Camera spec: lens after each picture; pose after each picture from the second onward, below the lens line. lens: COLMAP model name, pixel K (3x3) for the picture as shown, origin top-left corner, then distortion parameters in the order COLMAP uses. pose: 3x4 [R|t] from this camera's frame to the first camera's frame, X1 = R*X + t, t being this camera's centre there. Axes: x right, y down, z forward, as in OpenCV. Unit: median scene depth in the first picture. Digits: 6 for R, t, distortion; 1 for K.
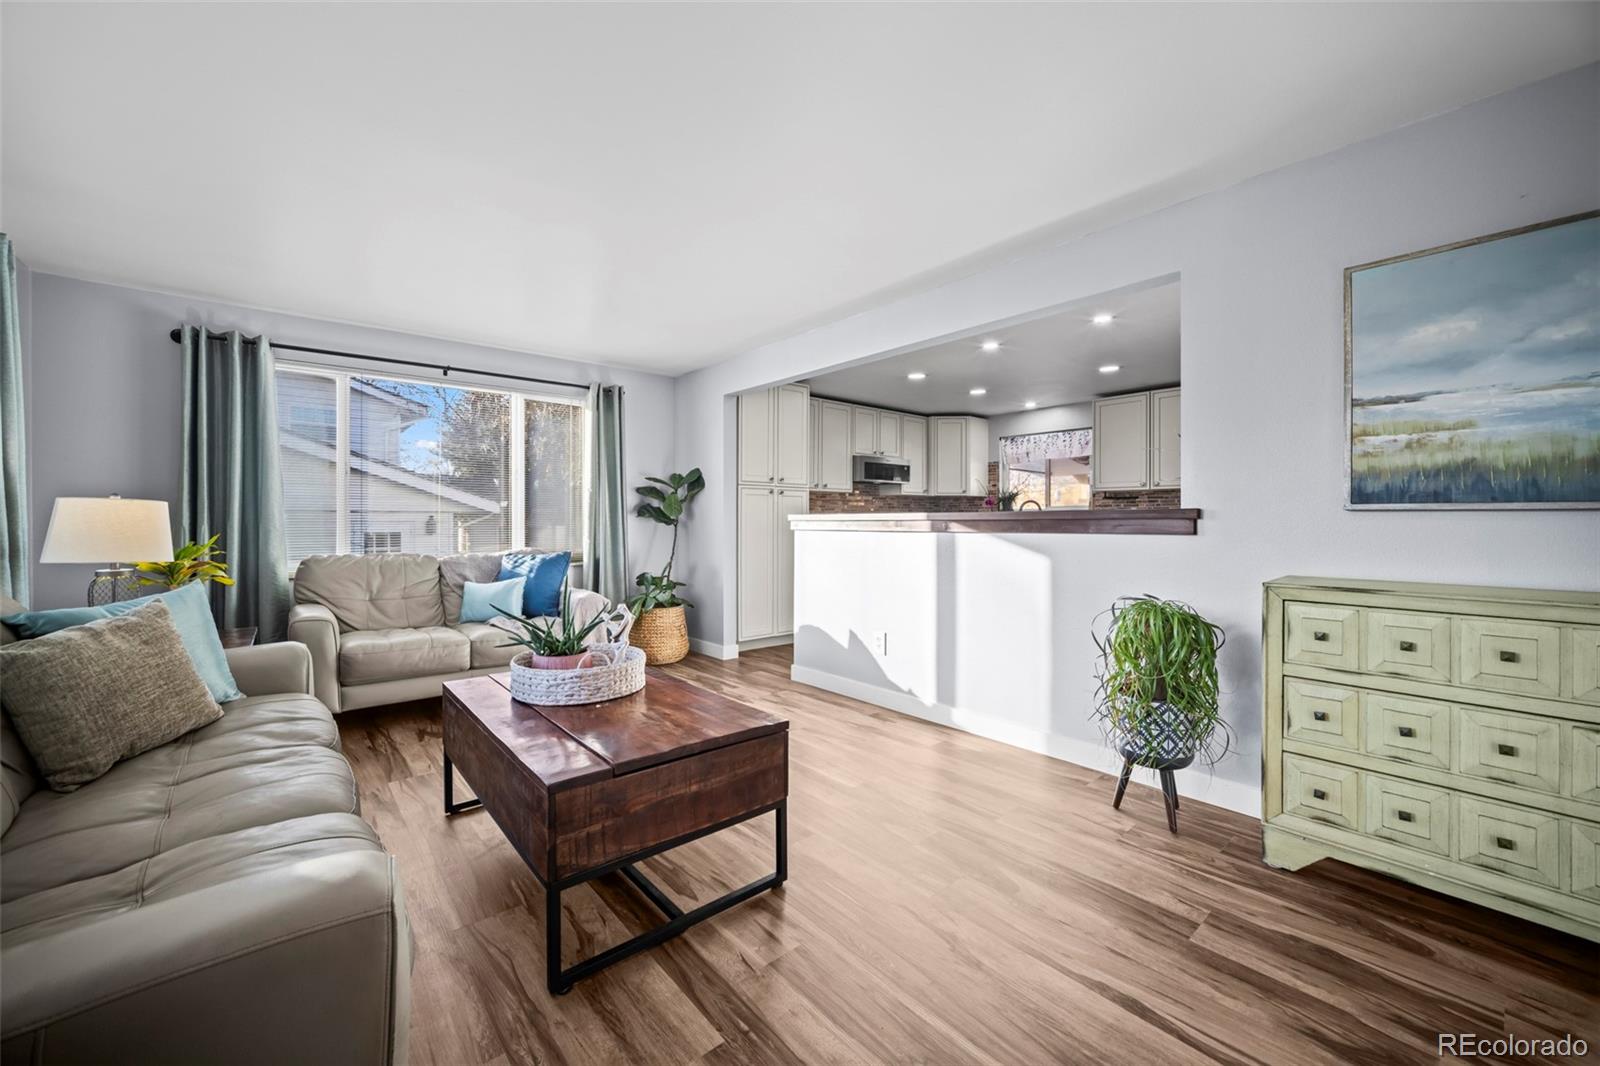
lens RADIAL K [[619.4, 0, 799.3], [0, 619.4, 519.6], [0, 0, 1]] dist [-0.008003, 0.002170]
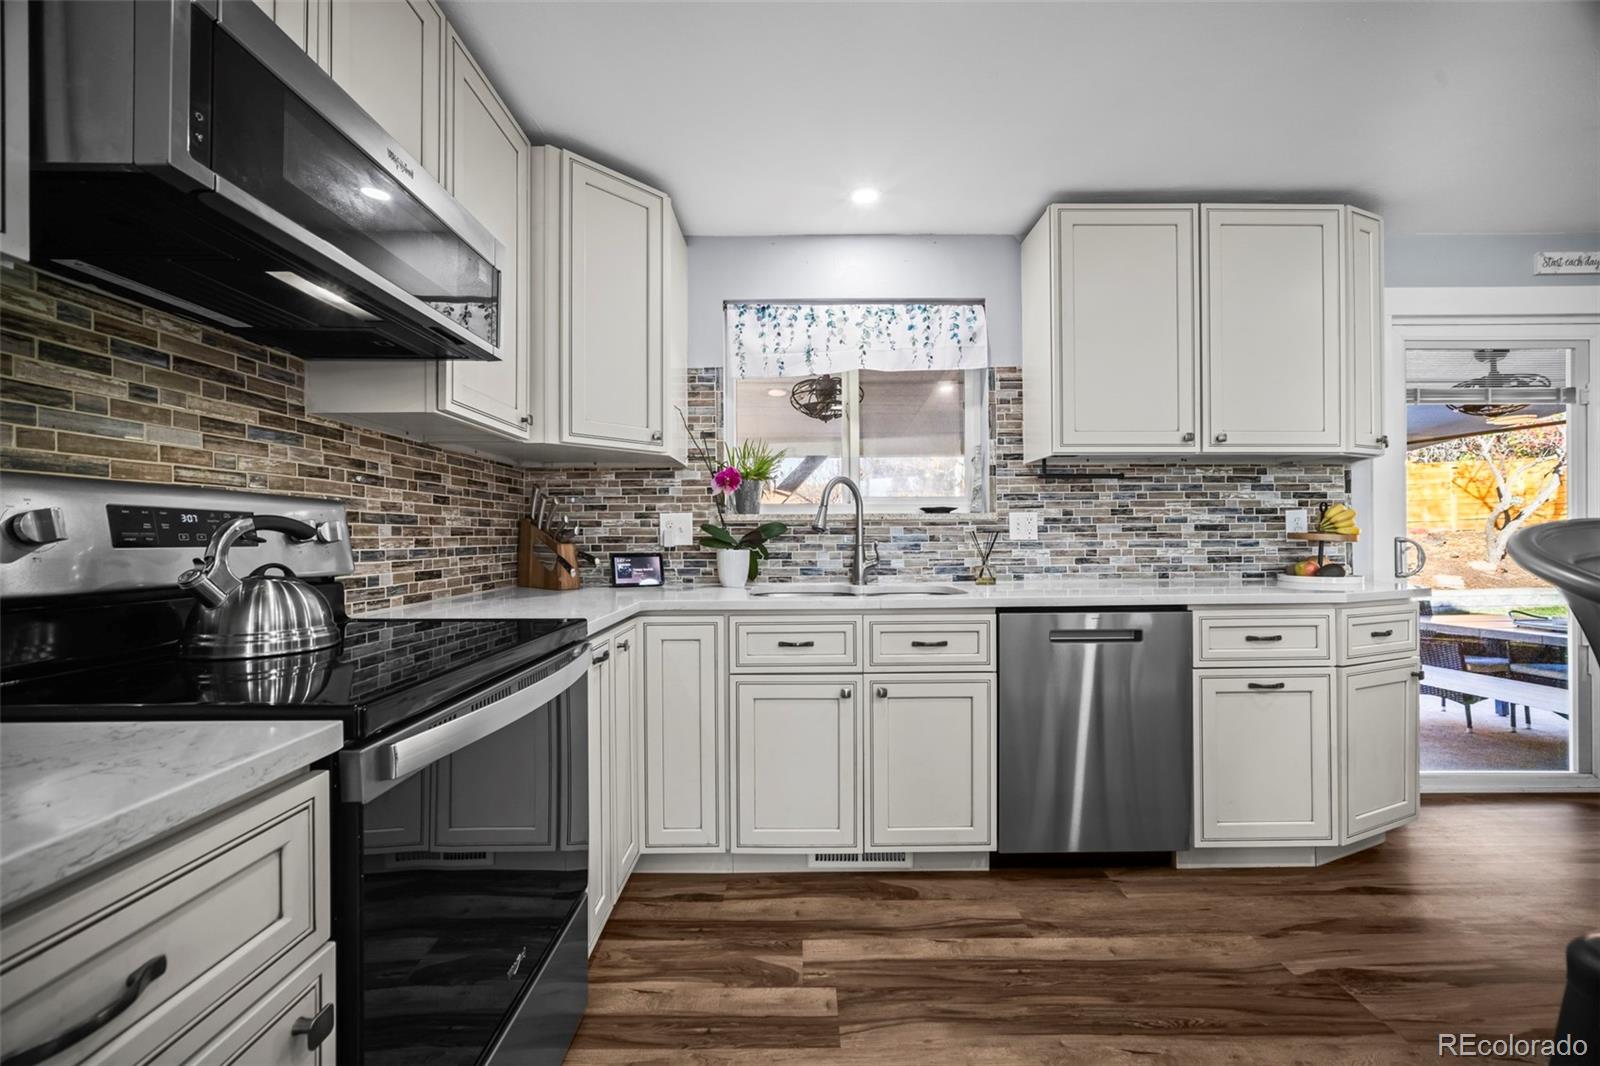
lens RADIAL K [[619.4, 0, 798.7], [0, 619.4, 534.8], [0, 0, 1]] dist [-0.008003, 0.002170]
pose [[0.653120, -0.005000, 0.757238, 0.115196], [0.004439, 0.999986, 0.002775, 0.000236], [-0.757241, 0.001549, 0.653133, 1.015991]]
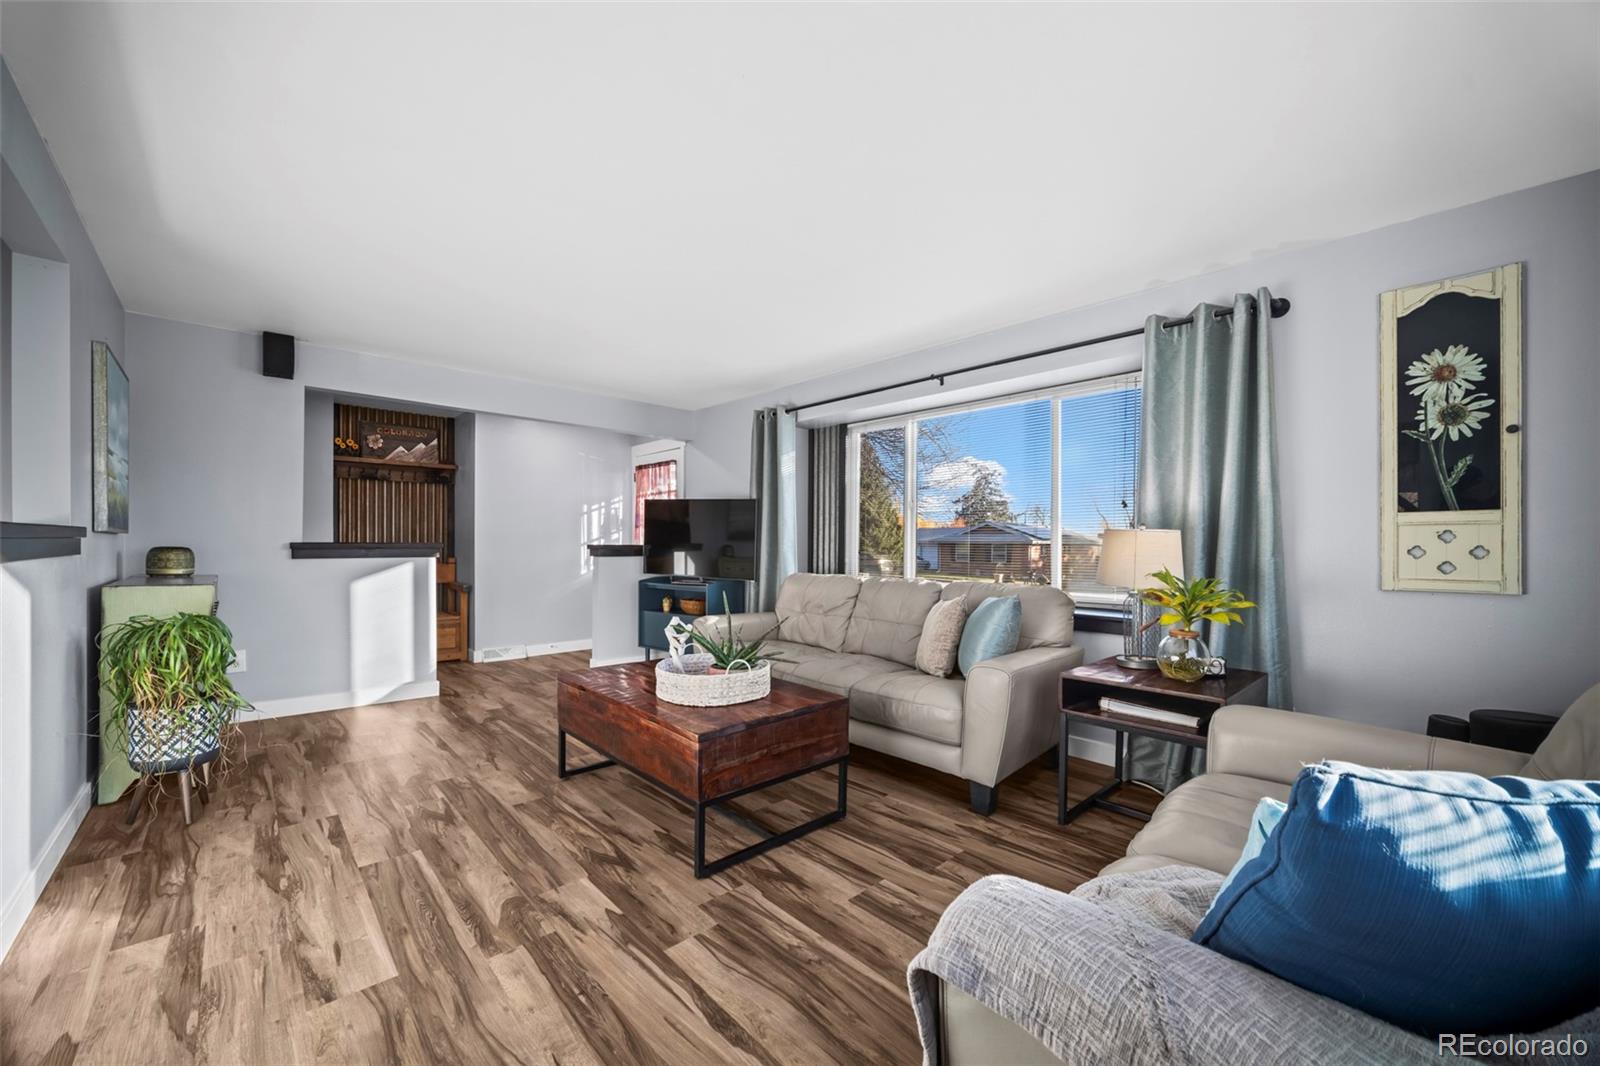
lens RADIAL K [[619.4, 0, 791.3], [0, 619.4, 555.3], [0, 0, 1]] dist [-0.008003, 0.002170]
pose [[-0.999556, -0.007634, -0.028802, -0.184163], [-0.008165, 0.999798, 0.018371, -0.000532], [0.028656, 0.018598, -0.999416, 0.905083]]
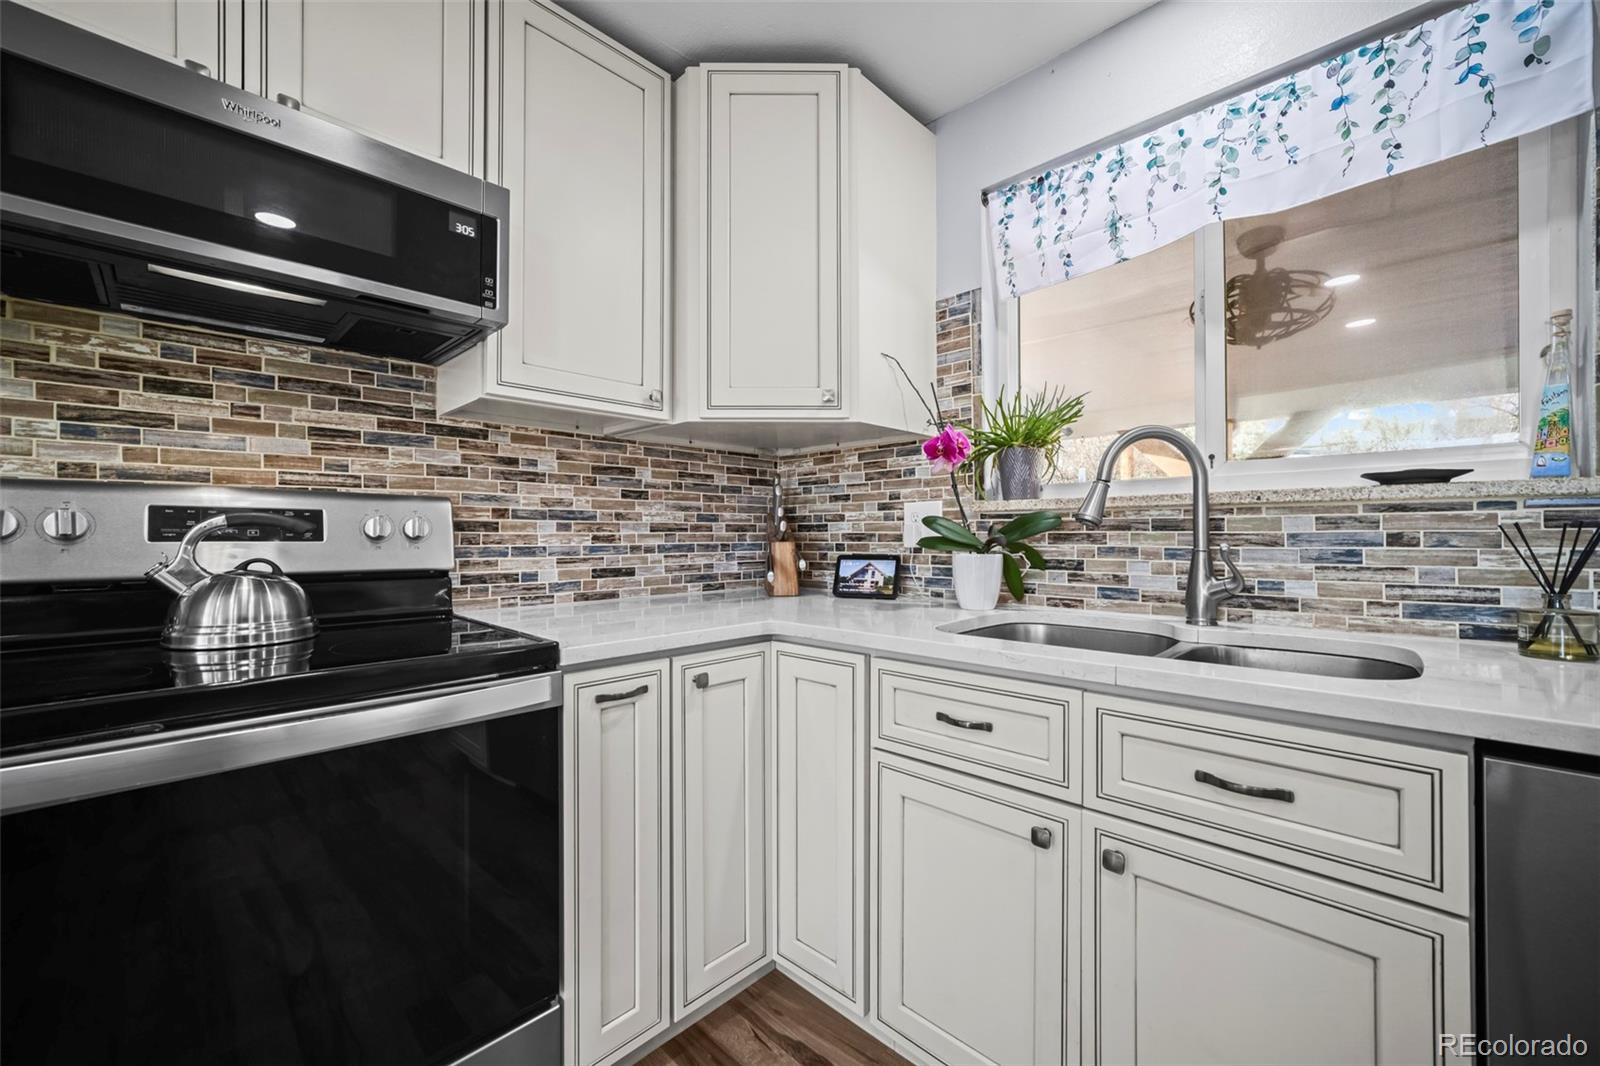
lens RADIAL K [[639.6, 0, 796.1], [0, 639.6, 526.9], [0, 0, 1]] dist [-0.003980, 0.003470]
pose [[0.995887, -0.003879, 0.090522, 0.314011], [0.004463, 0.999970, -0.006253, 0.000801], [-0.090495, 0.006632, 0.995875, 1.044300]]
